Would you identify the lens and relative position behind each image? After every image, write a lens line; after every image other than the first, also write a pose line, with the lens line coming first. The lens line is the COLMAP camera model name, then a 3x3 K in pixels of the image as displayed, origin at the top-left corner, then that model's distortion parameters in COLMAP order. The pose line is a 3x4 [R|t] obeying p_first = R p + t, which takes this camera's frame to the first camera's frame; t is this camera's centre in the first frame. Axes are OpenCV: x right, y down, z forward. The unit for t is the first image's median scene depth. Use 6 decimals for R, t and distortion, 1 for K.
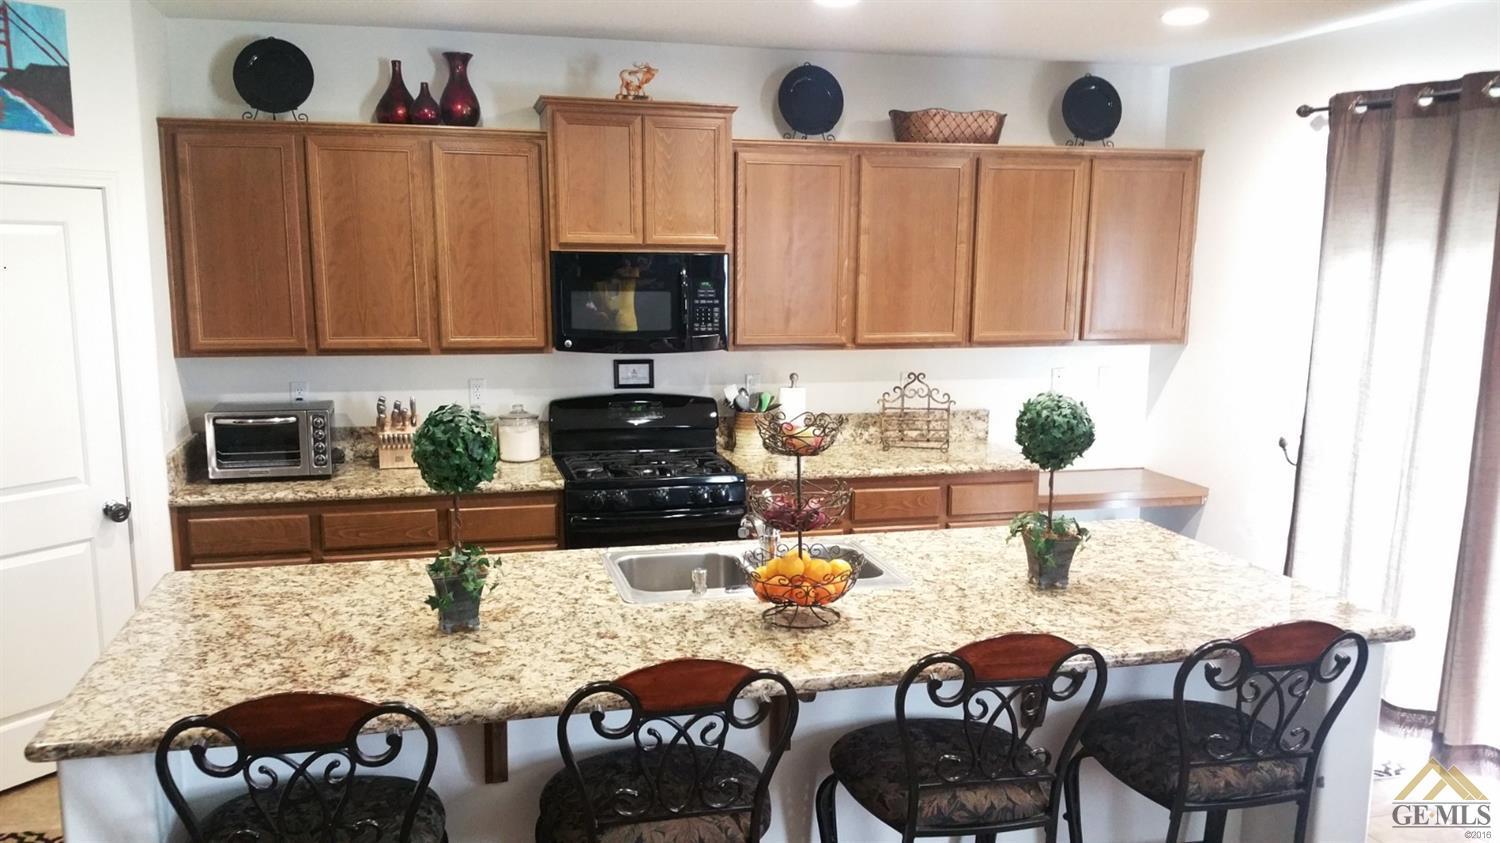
lens RADIAL K [[1183.4, 0, 775.3], [0, 1183.4, 459.3], [0, 0, 1]] dist [0.108433, -0.153029]
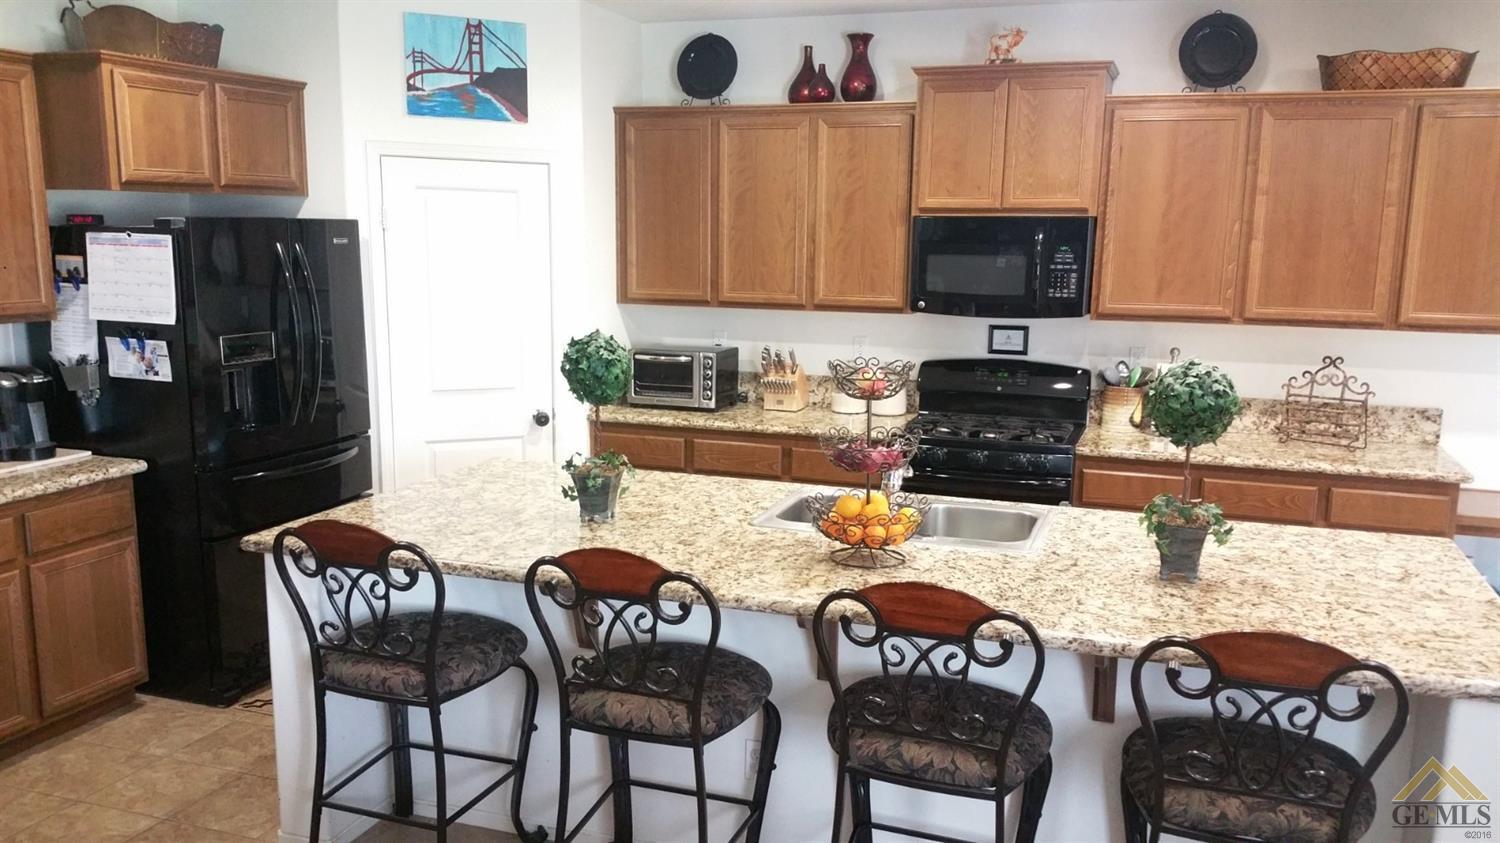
lens RADIAL K [[1184.5, 0, 770.7], [0, 1184.5, 453.5], [0, 0, 1]] dist [0.123404, -0.221885]
pose [[0.835865, 0.106342, -0.538536, 0.296347], [-0.103428, 0.993994, 0.035747, 0.009057], [0.539104, 0.025820, 0.841844, 0.054068]]
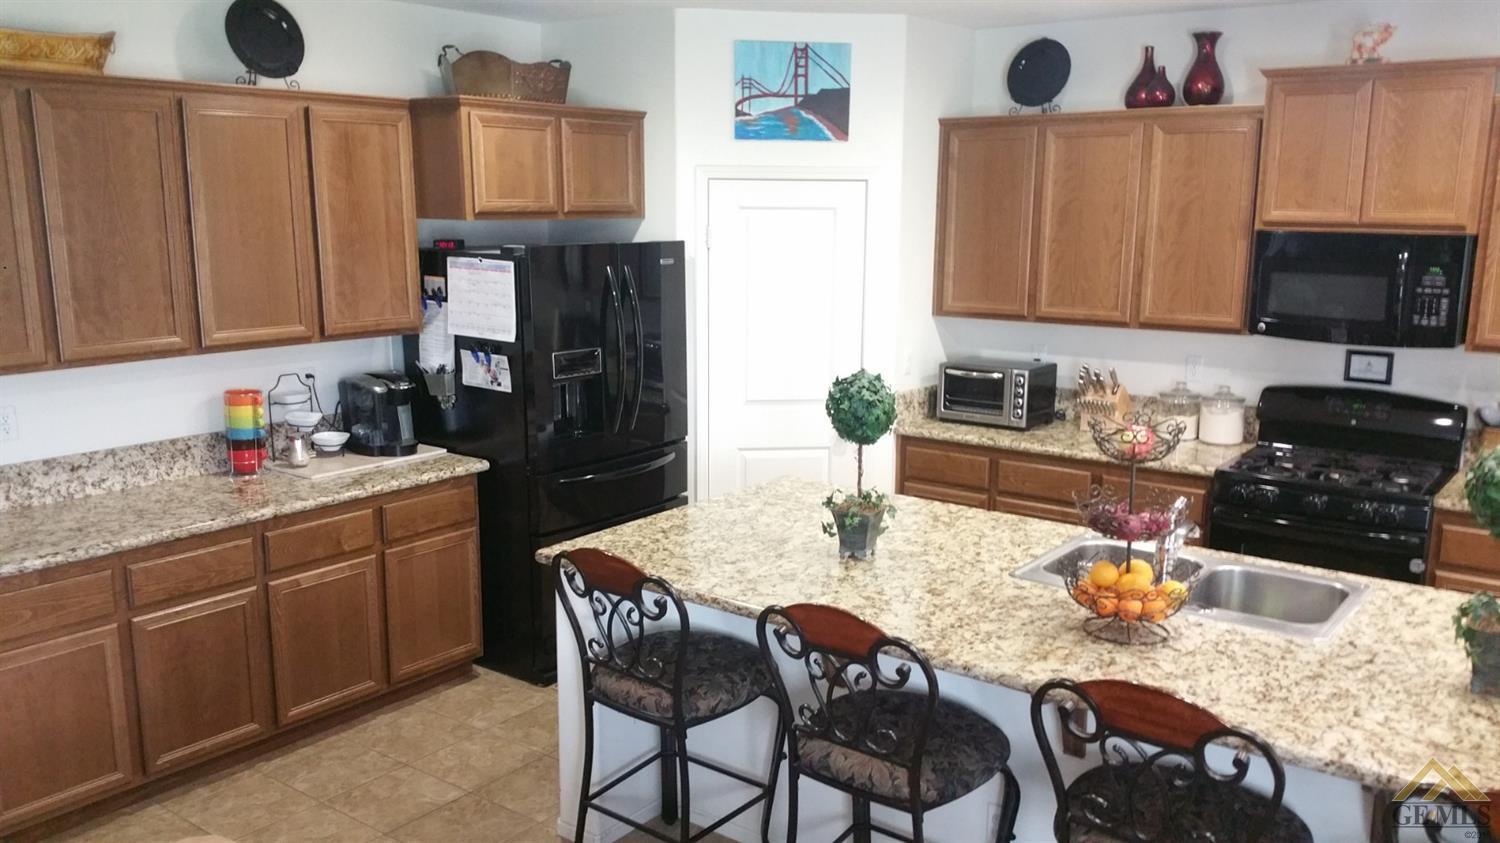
lens RADIAL K [[1191.8, 0, 776.6], [0, 1191.8, 437.6], [0, 0, 1]] dist [0.128952, -0.266862]
pose [[0.629471, 0.148900, -0.762624, 0.334970], [-0.137892, 0.987296, 0.078950, -0.034124], [0.764691, 0.055463, 0.642006, 0.095701]]
